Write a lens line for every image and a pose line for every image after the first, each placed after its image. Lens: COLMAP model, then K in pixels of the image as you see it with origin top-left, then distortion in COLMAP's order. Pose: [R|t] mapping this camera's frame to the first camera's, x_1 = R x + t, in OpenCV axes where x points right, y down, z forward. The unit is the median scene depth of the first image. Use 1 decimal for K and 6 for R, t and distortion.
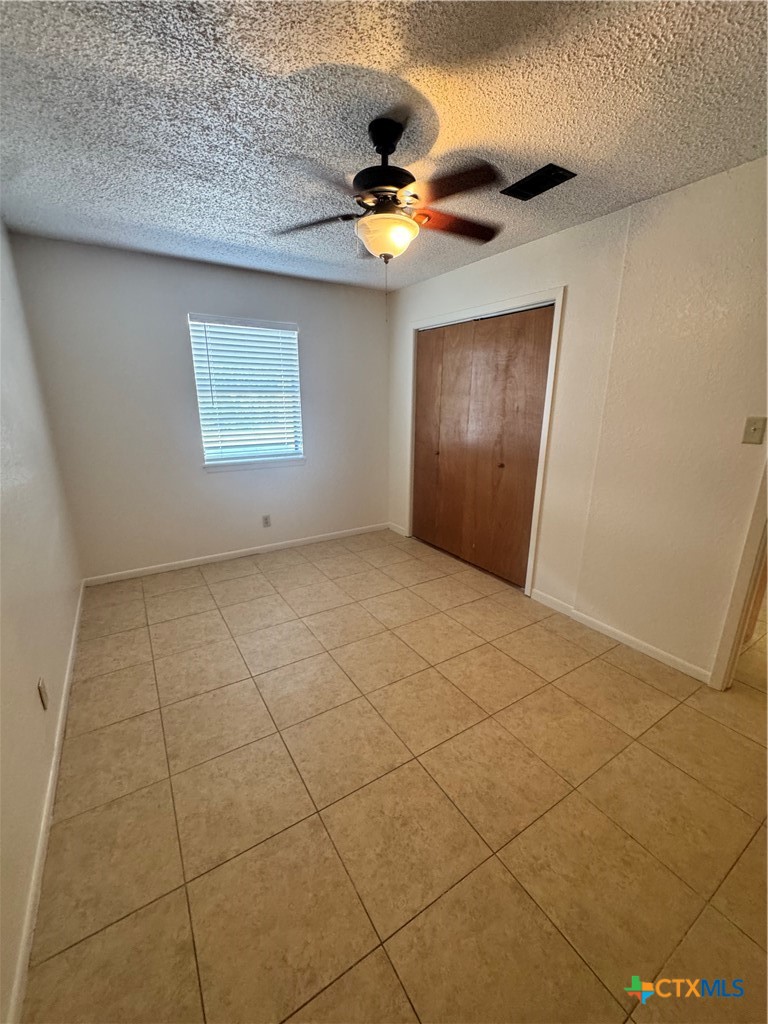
lens RADIAL K [[410.3, 0, 384.4], [0, 410.3, 511.1], [0, 0, 1]] dist [-0.003273, 0.000255]
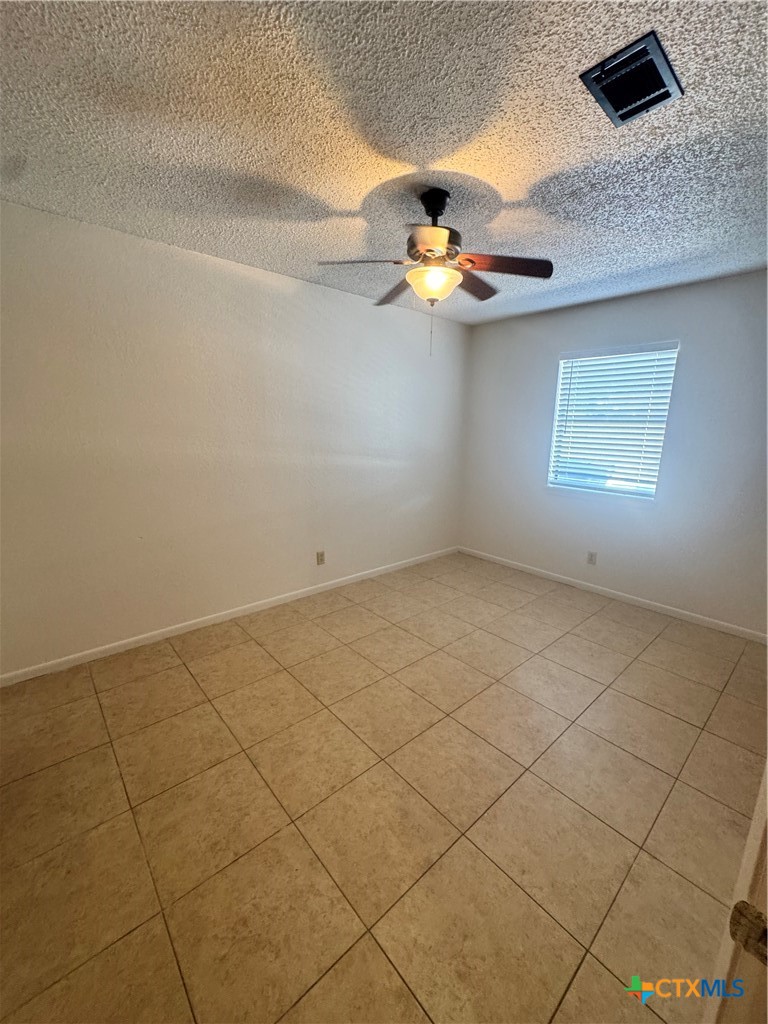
lens RADIAL K [[410.3, 0, 385.3], [0, 410.3, 512.5], [0, 0, 1]] dist [-0.003273, 0.000255]
pose [[0.162304, 0.209217, -0.964306, 0.787849], [-0.283565, 0.945930, 0.157503, -0.134055], [0.945118, 0.247880, 0.212855, 0.509198]]
